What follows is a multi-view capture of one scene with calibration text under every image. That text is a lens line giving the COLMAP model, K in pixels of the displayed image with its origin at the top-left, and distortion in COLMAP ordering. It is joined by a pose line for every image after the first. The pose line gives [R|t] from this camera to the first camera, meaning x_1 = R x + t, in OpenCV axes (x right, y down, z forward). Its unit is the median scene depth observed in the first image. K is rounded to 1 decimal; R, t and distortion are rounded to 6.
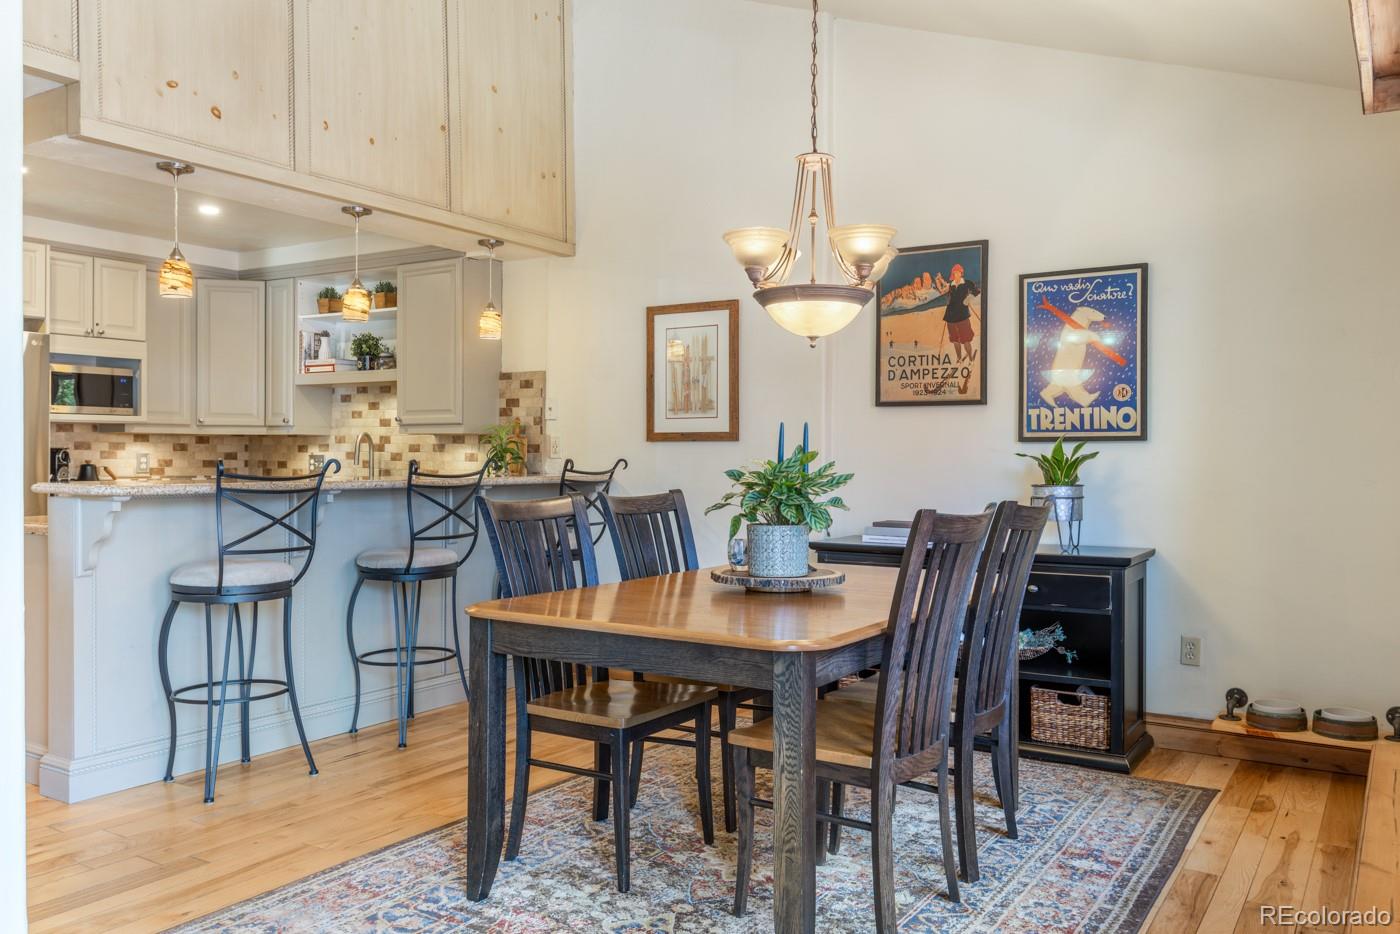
lens RADIAL K [[1085.8, 0, 693.0], [0, 1085.8, 462.8], [0, 0, 1]] dist [0.018217, -0.004014]
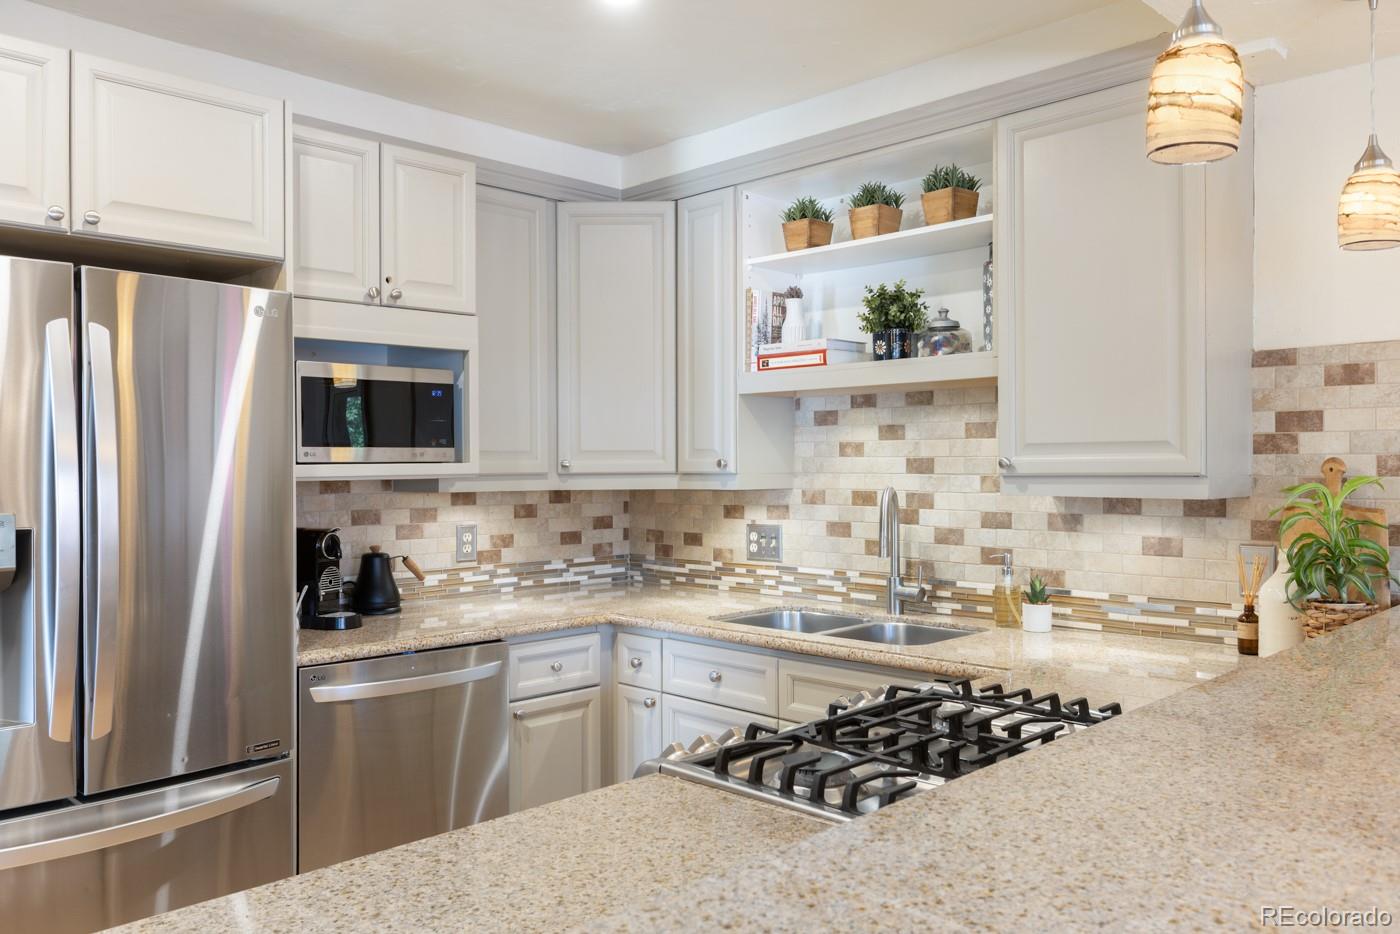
lens RADIAL K [[1049.5, 0, 708.0], [0, 1049.5, 472.0], [0, 0, 1]] dist [0.012177, -0.004278]
pose [[0.977841, -0.009829, -0.209120, -0.319995], [0.009612, 0.999952, -0.002055, -0.039284], [0.209130, 0.000000, 0.977888, 0.592293]]
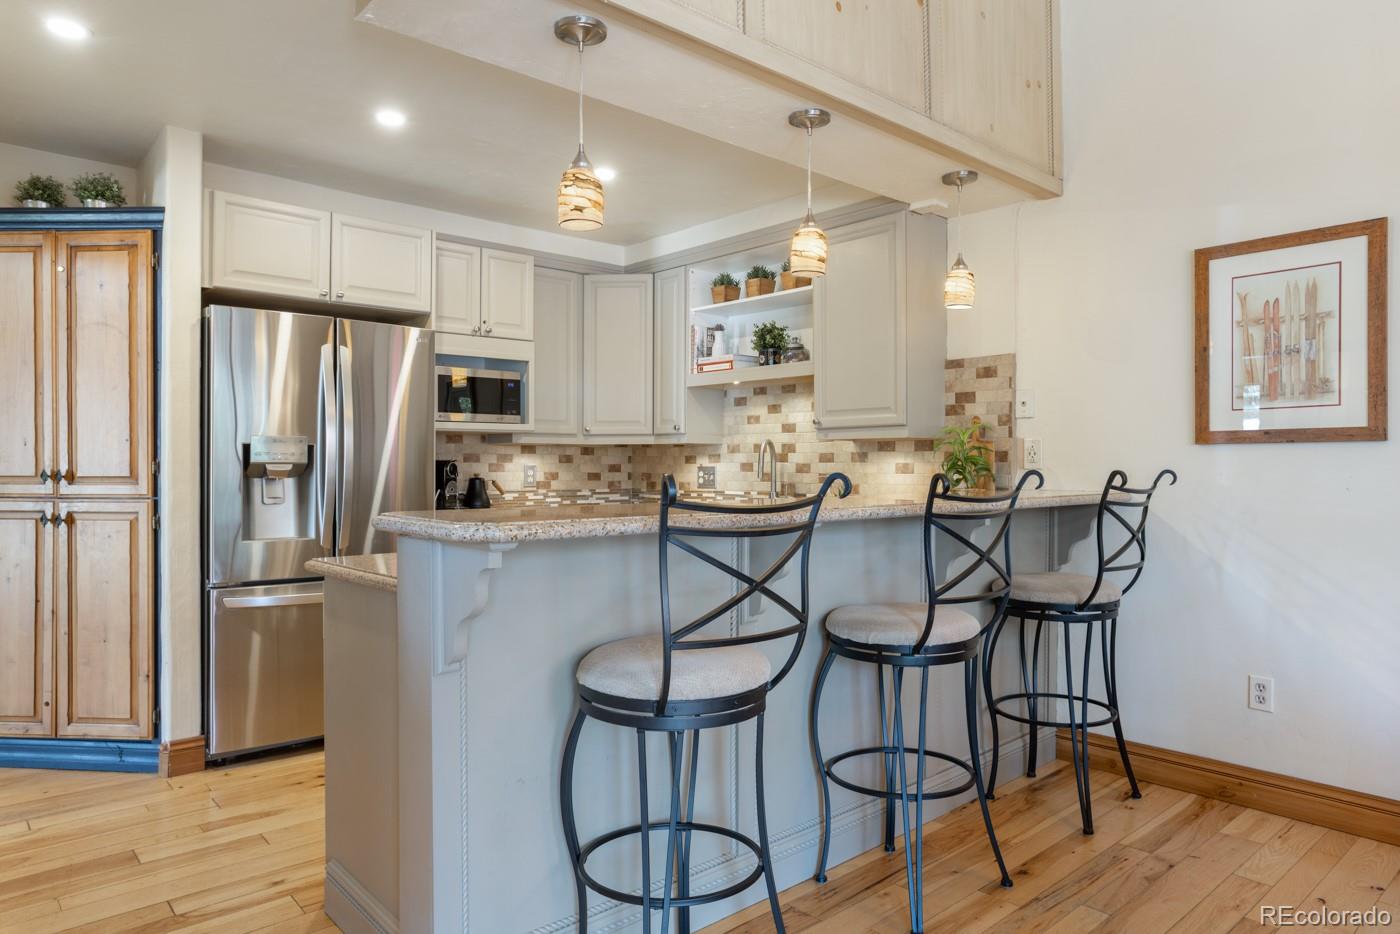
lens RADIAL K [[874.9, 0, 707.9], [0, 874.9, 461.8], [0, 0, 1]] dist [-0.015509, 0.010178]
pose [[0.965840, -0.006835, -0.259048, -0.192684], [0.003732, 0.999915, -0.012469, -0.002647], [0.259111, 0.011076, 0.965784, 0.373655]]
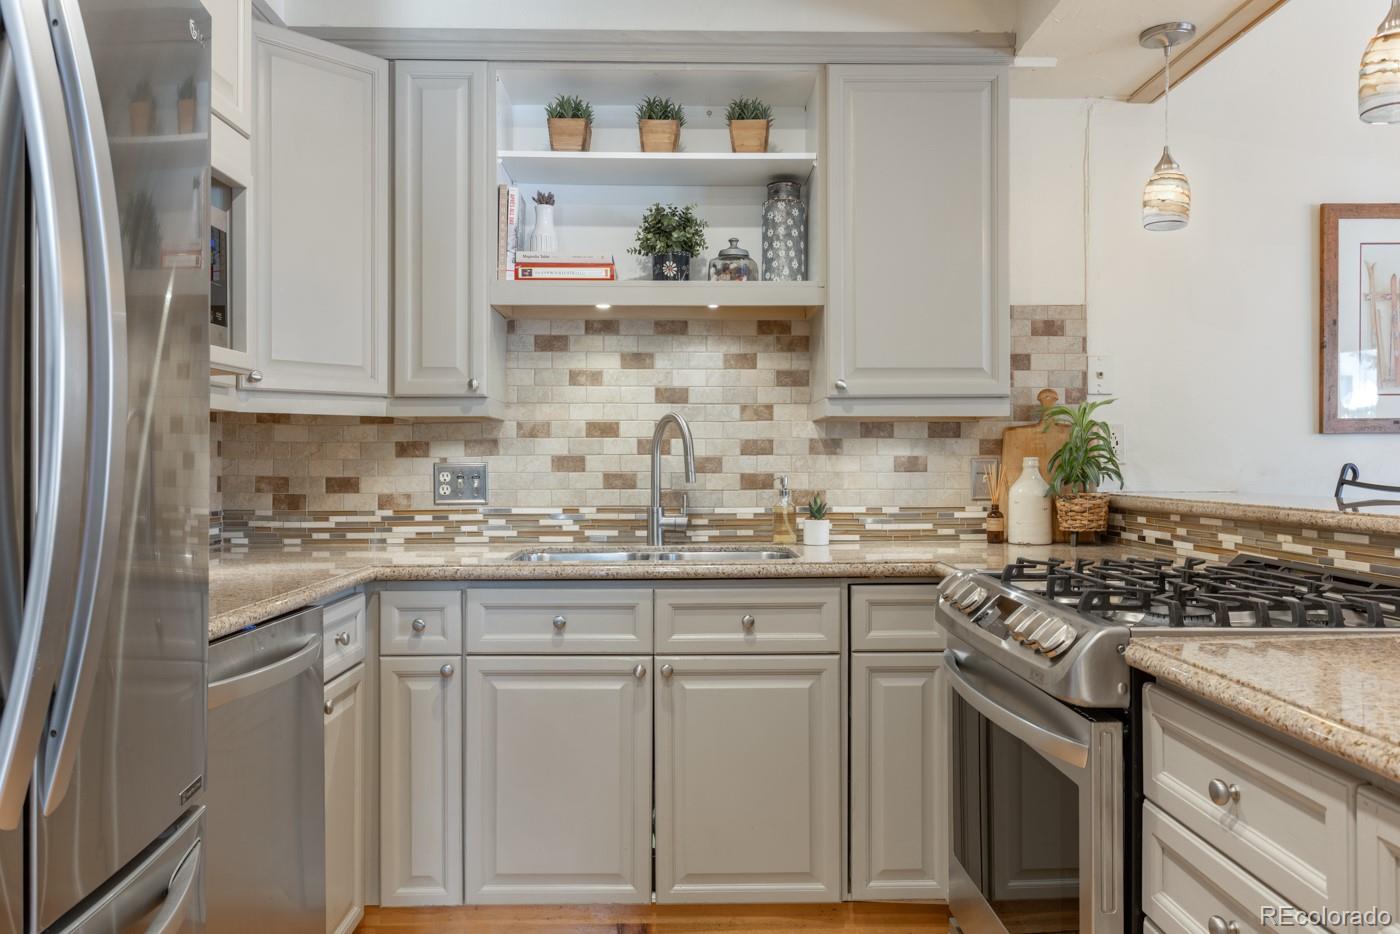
lens RADIAL K [[1049.5, 0, 677.7], [0, 1049.5, 467.5], [0, 0, 1]] dist [0.012177, -0.004278]
pose [[0.832715, -0.010472, 0.553603, -0.626091], [0.010969, 0.999937, 0.002415, -0.006323], [-0.553593, 0.004061, 0.832778, 0.697438]]
